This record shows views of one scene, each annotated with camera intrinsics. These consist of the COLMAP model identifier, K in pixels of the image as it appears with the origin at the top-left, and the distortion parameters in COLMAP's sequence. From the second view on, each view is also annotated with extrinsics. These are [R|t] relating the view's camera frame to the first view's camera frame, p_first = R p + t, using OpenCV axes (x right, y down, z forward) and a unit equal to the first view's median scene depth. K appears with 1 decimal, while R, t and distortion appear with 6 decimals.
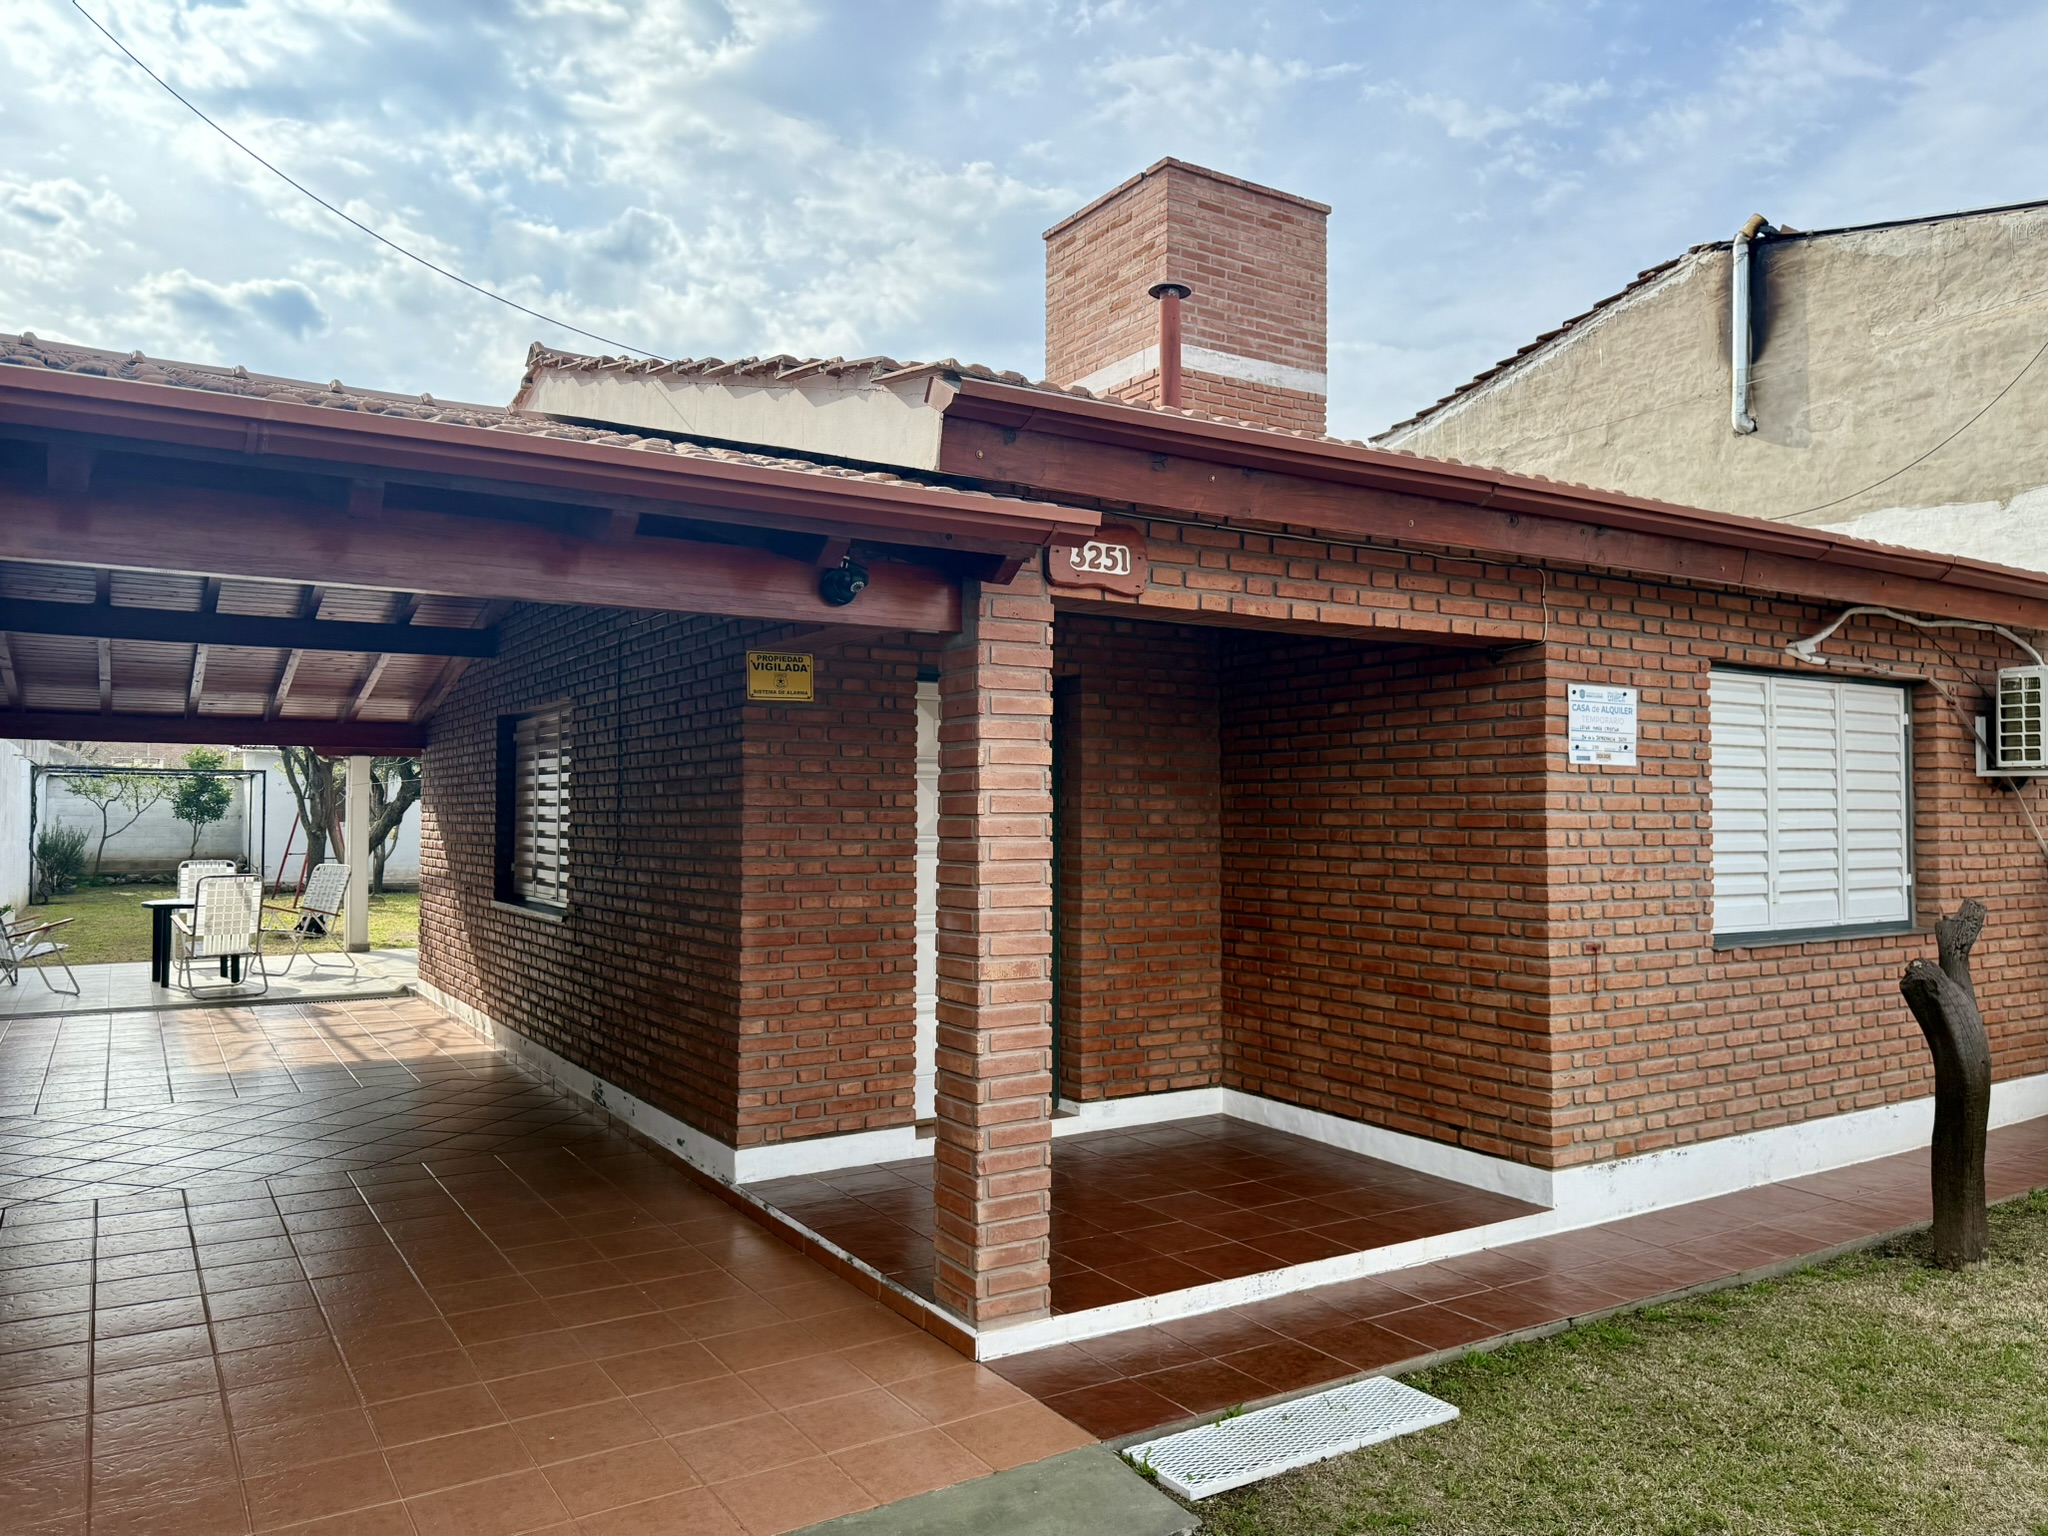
lens RADIAL K [[1468.1, 0, 1031.8], [0, 1468.1, 770.1], [0, 0, 1]] dist [0.093163, -0.139445]
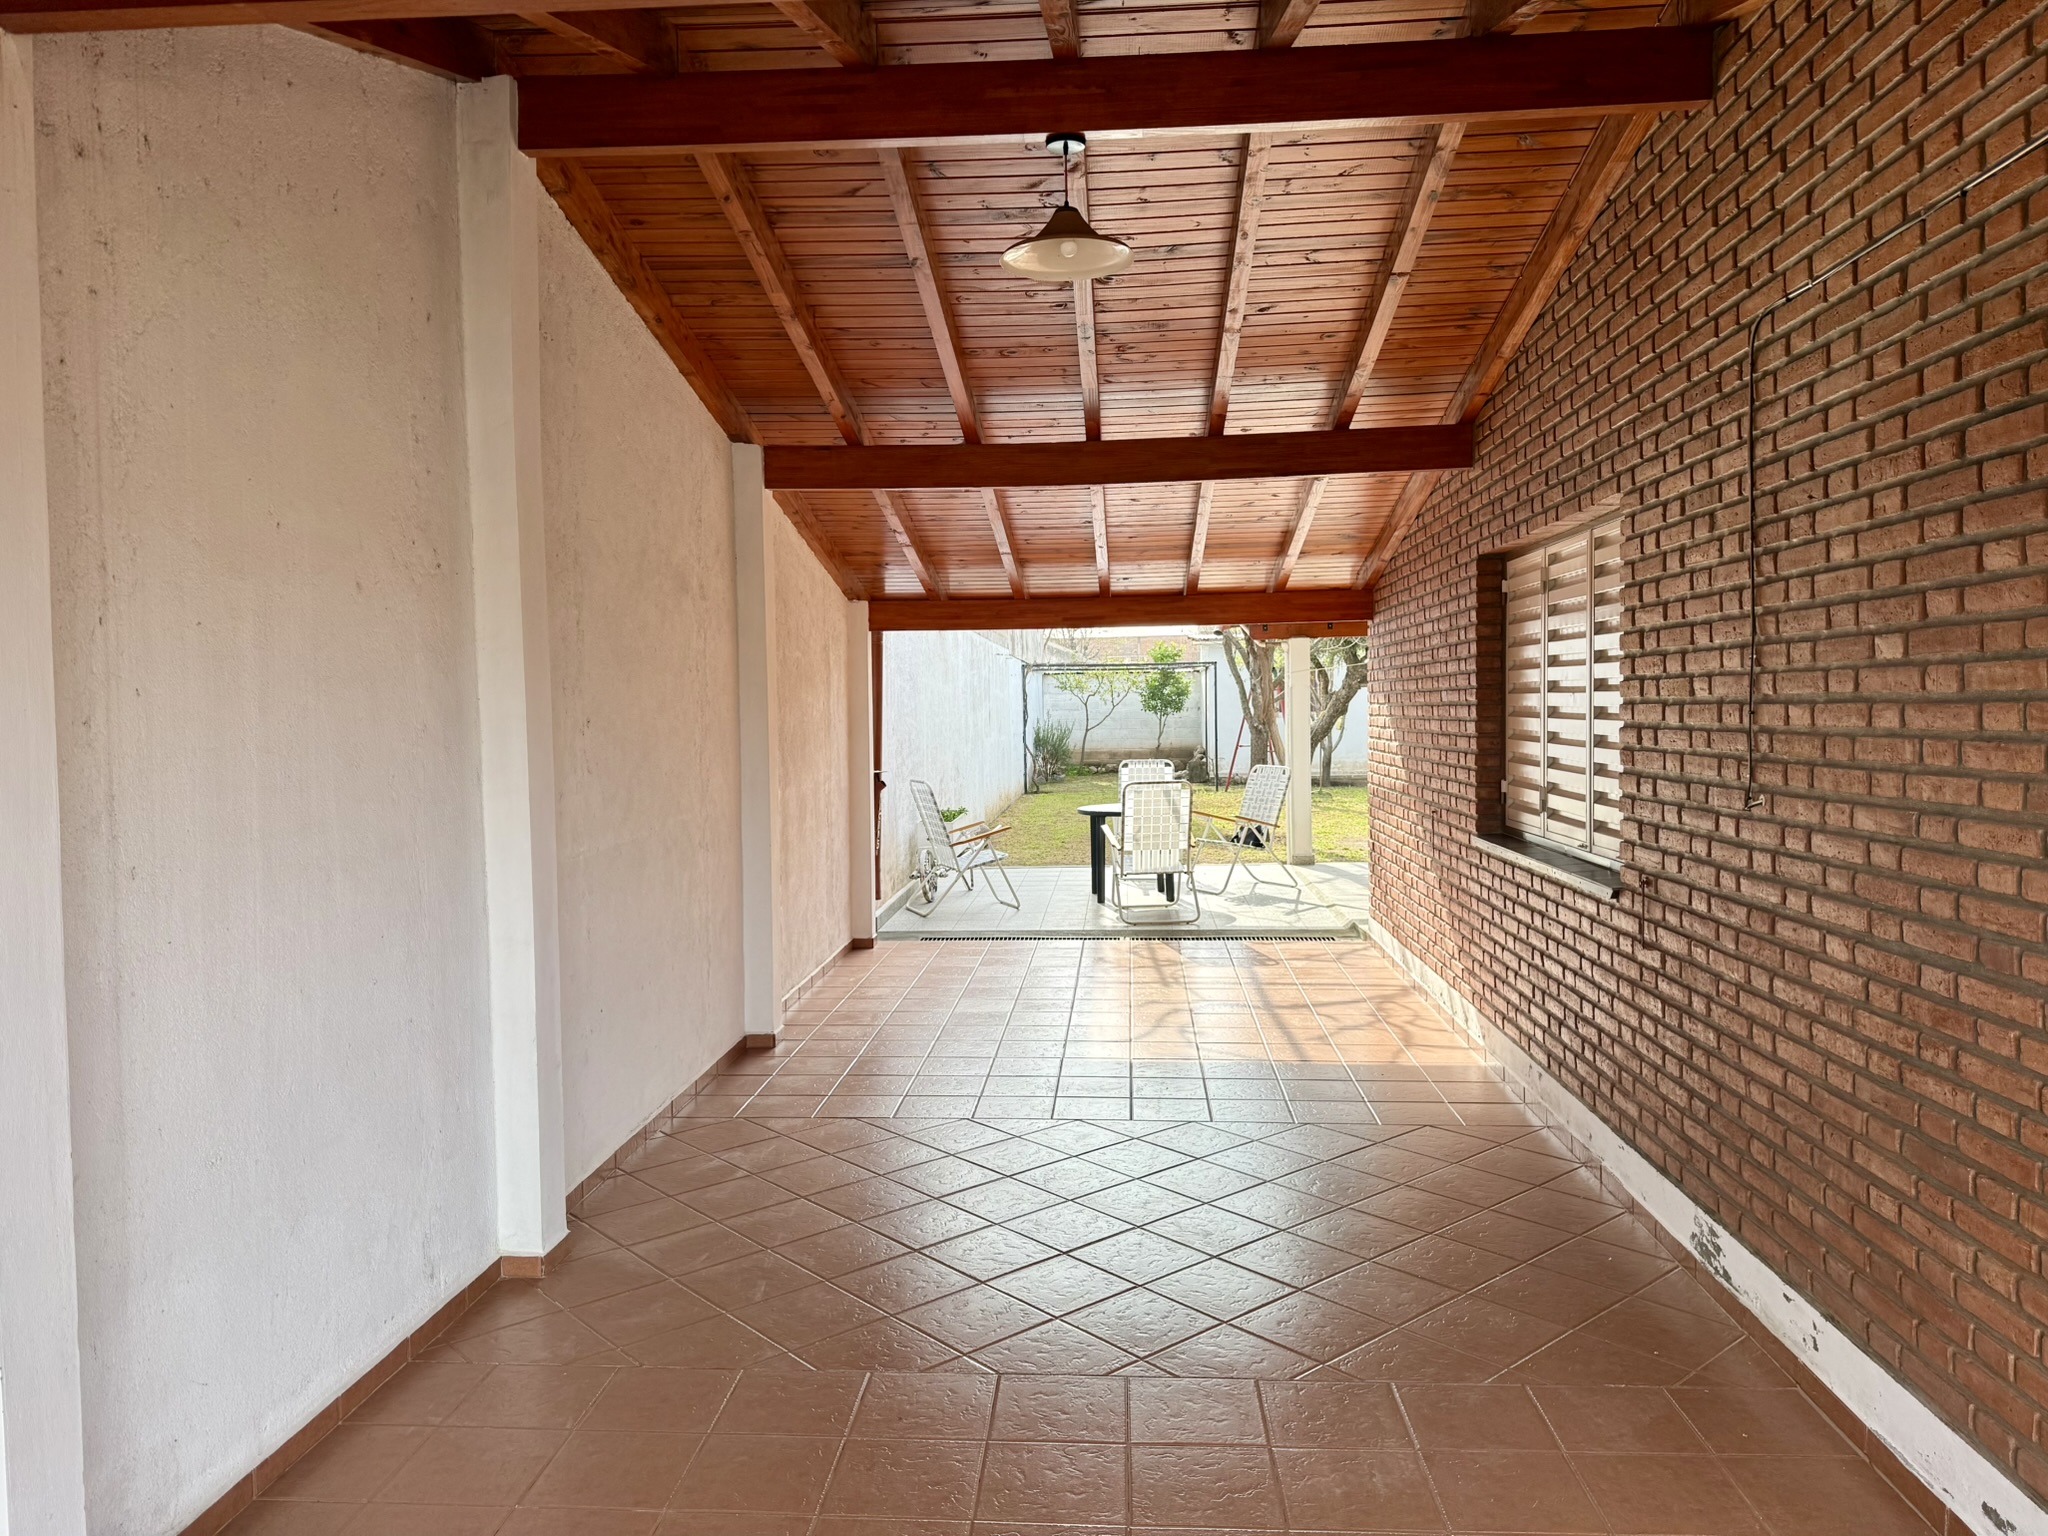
lens RADIAL K [[1463.0, 0, 1024.6], [0, 1463.0, 763.4], [0, 0, 1]] dist [0.223484, -0.485883]
pose [[0.814506, 0.005687, -0.580127, -0.140985], [0.037219, 0.997380, 0.062033, 0.006532], [0.578960, -0.072118, 0.812161, 0.343873]]
